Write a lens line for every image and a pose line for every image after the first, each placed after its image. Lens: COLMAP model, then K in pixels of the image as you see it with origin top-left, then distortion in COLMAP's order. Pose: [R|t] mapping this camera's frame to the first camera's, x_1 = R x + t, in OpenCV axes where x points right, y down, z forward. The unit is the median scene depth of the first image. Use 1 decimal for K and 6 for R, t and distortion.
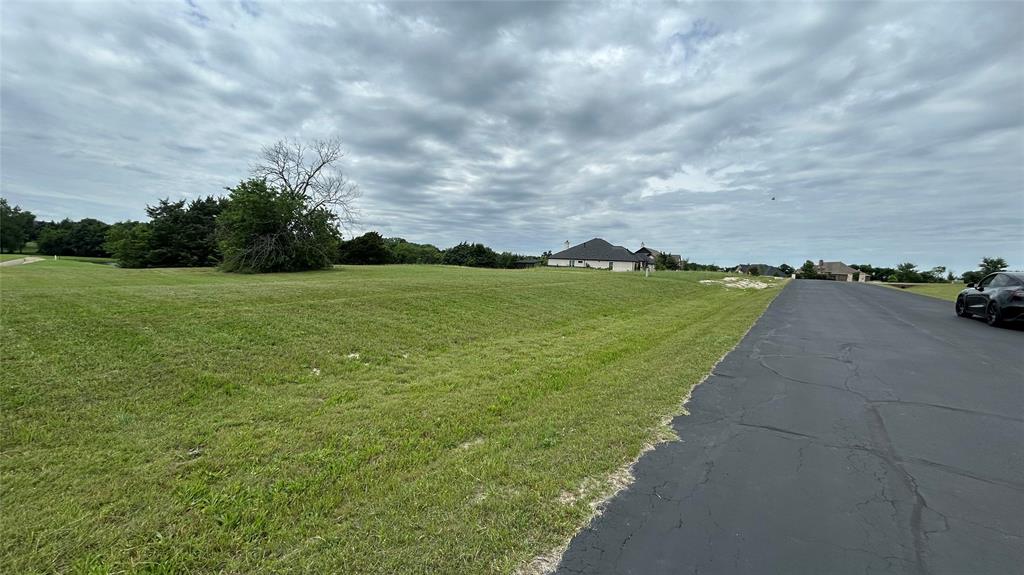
lens RADIAL K [[412.7, 0, 507.6], [0, 412.7, 286.1], [0, 0, 1]] dist [-0.003665, 0.002559]
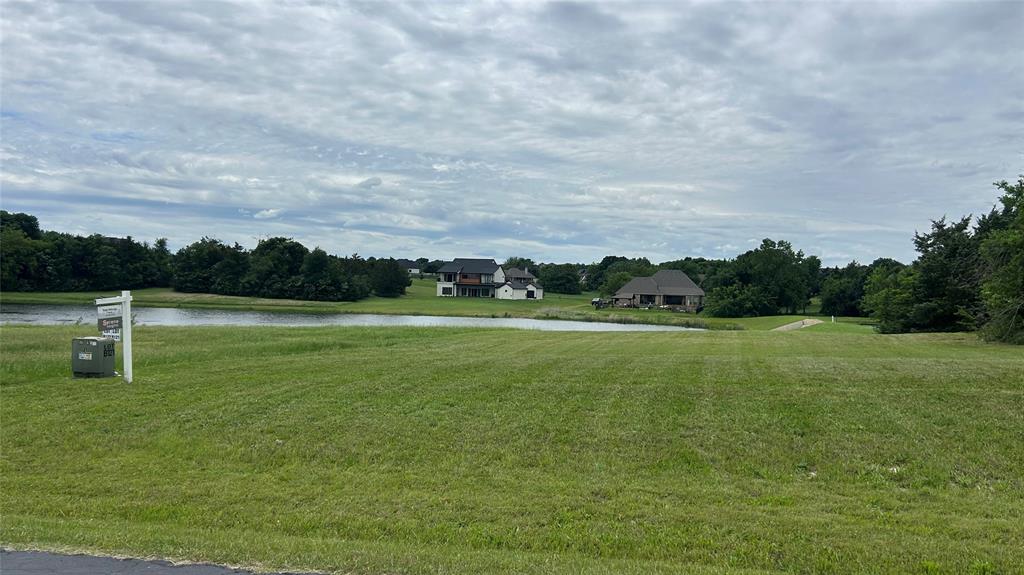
lens RADIAL K [[835.9, 0, 522.4], [0, 835.9, 291.6], [0, 0, 1]] dist [0.060566, -0.063700]
pose [[0.359756, -0.046436, -0.931890, 0.029138], [-0.042374, 0.996917, -0.066035, 0.000460], [0.932084, 0.063245, 0.356679, 0.000523]]
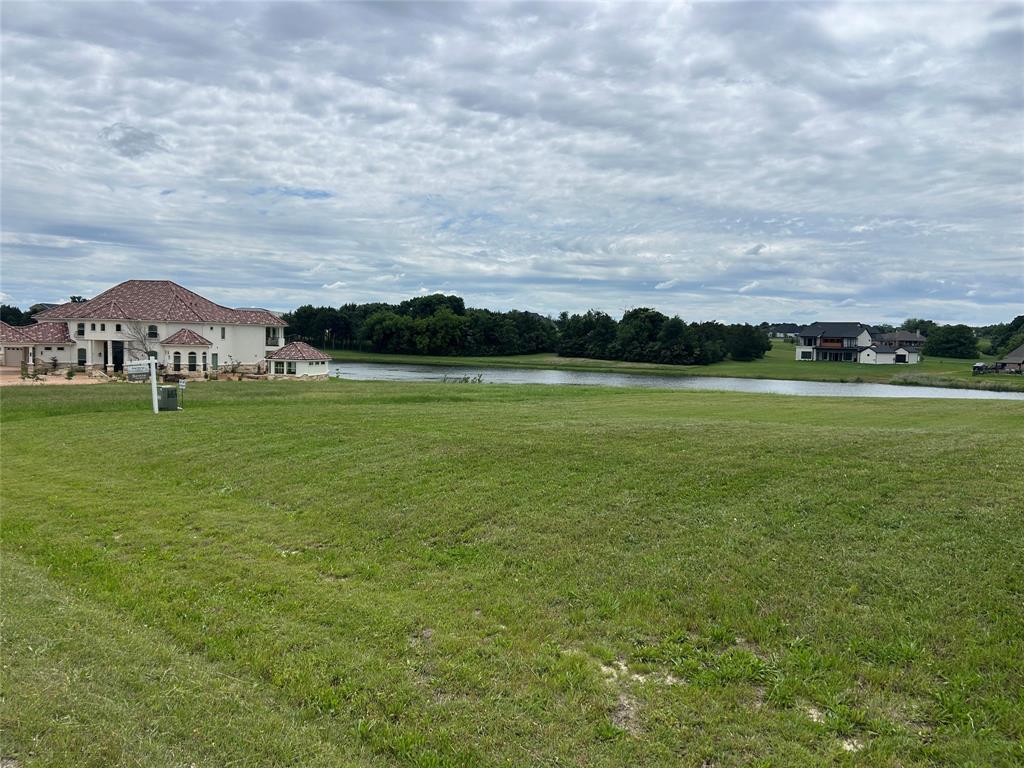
lens RADIAL K [[783.7, 0, 510.7], [0, 783.7, 387.3], [0, 0, 1]] dist [0.009117, -0.005377]
pose [[-0.141171, -0.007300, -0.989958, 0.057019], [-0.067603, 0.997710, 0.002283, -0.003416], [0.987674, 0.067246, -0.141341, 0.085014]]
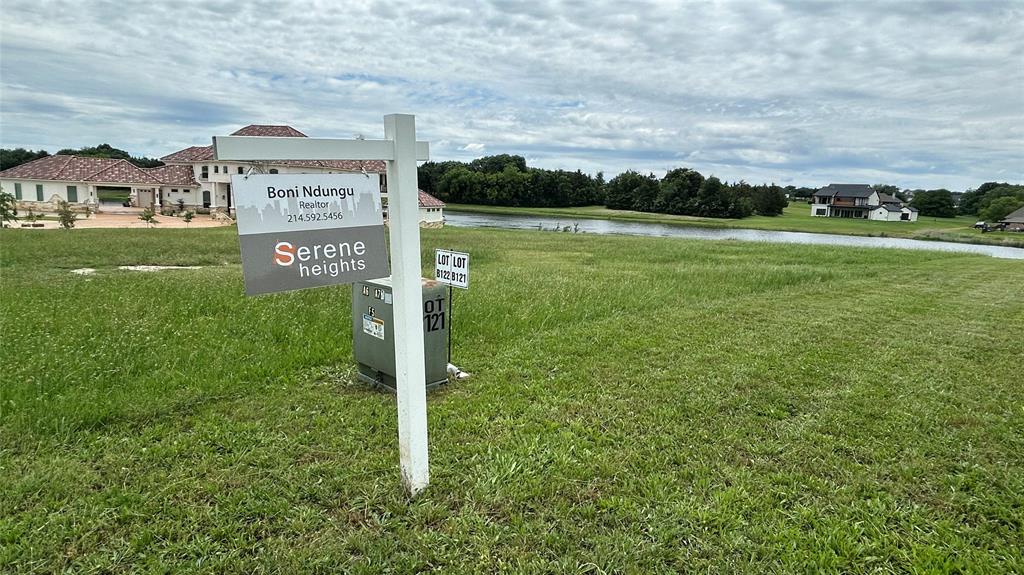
lens RADIAL K [[585.7, 0, 511.9], [0, 585.7, 287.8], [0, 0, 1]] dist [-0.006674, 0.003146]
pose [[-0.177258, 0.083740, -0.980595, -0.076049], [-0.088785, 0.990950, 0.100674, -0.001801], [0.980151, 0.104908, -0.168219, -0.005099]]
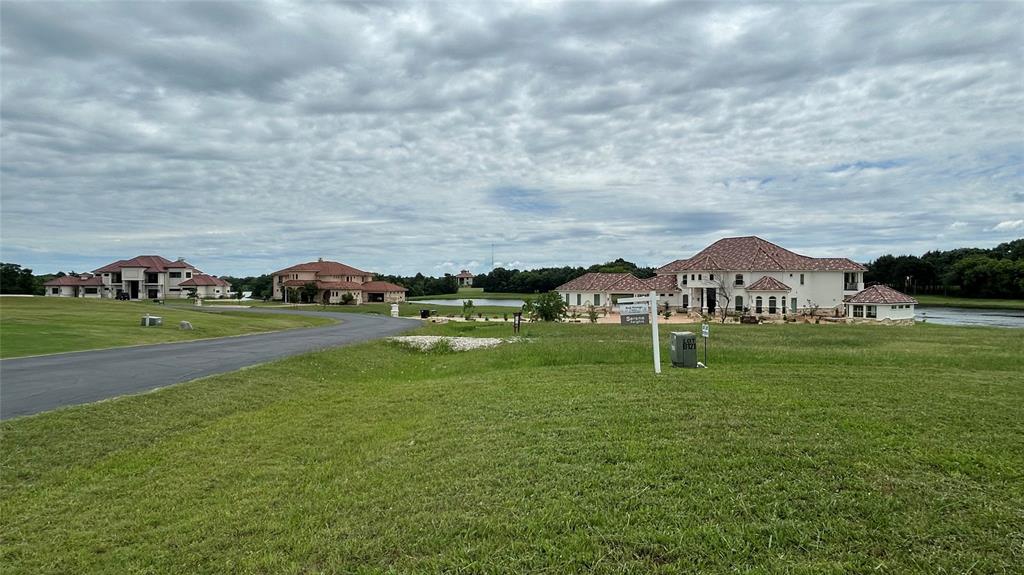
lens RADIAL K [[585.7, 0, 508.1], [0, 585.7, 285.4], [0, 0, 1]] dist [-0.006674, 0.003146]
pose [[-0.824015, -0.060866, -0.563289, -0.025529], [-0.070326, 0.997512, -0.004909, -0.003531], [0.562187, 0.035569, -0.826245, 0.048256]]
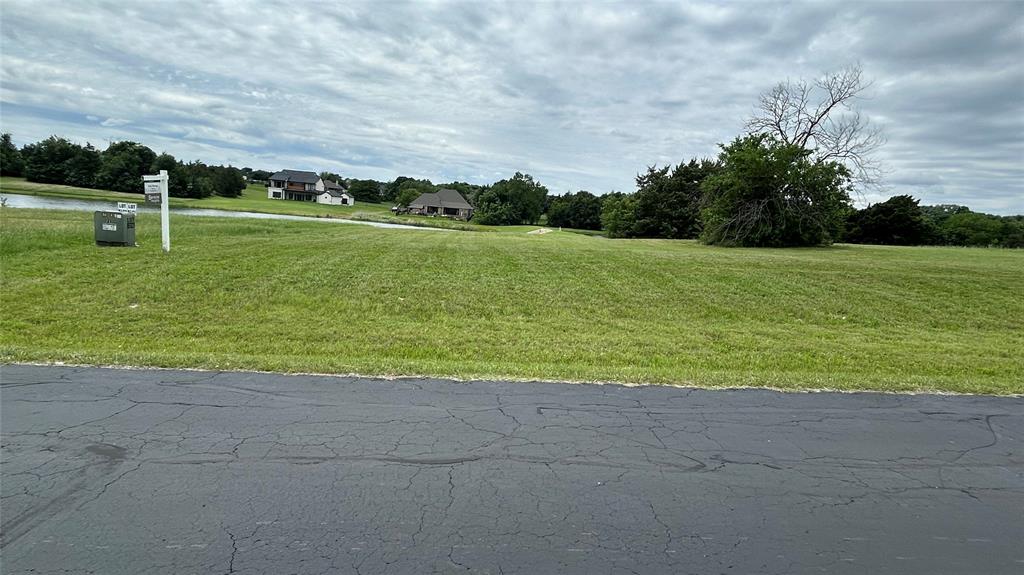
lens RADIAL K [[595.2, 0, 517.4], [0, 595.2, 287.0], [0, 0, 1]] dist [-0.006402, 0.001994]
pose [[0.627964, 0.088292, -0.773218, 0.010575], [-0.075473, 0.995770, 0.052410, 0.003784], [0.774574, 0.025446, 0.631971, -0.022227]]
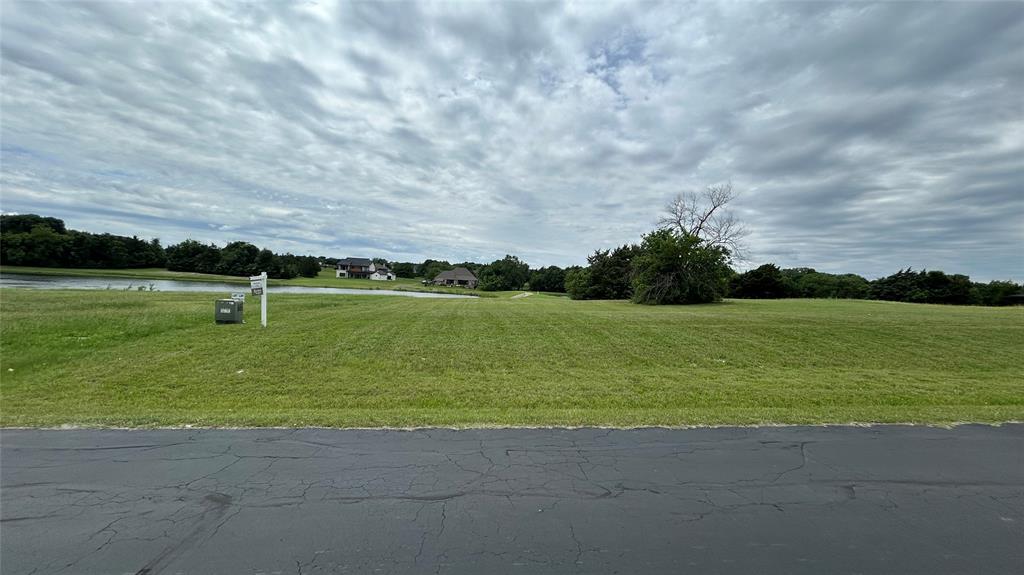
lens RADIAL K [[412.7, 0, 515.1], [0, 412.7, 285.0], [0, 0, 1]] dist [-0.003665, 0.002559]
pose [[0.639139, -0.019814, -0.768836, 0.013005], [-0.045144, 0.996978, -0.063222, 0.001286], [0.767765, 0.075115, 0.636313, -0.022746]]
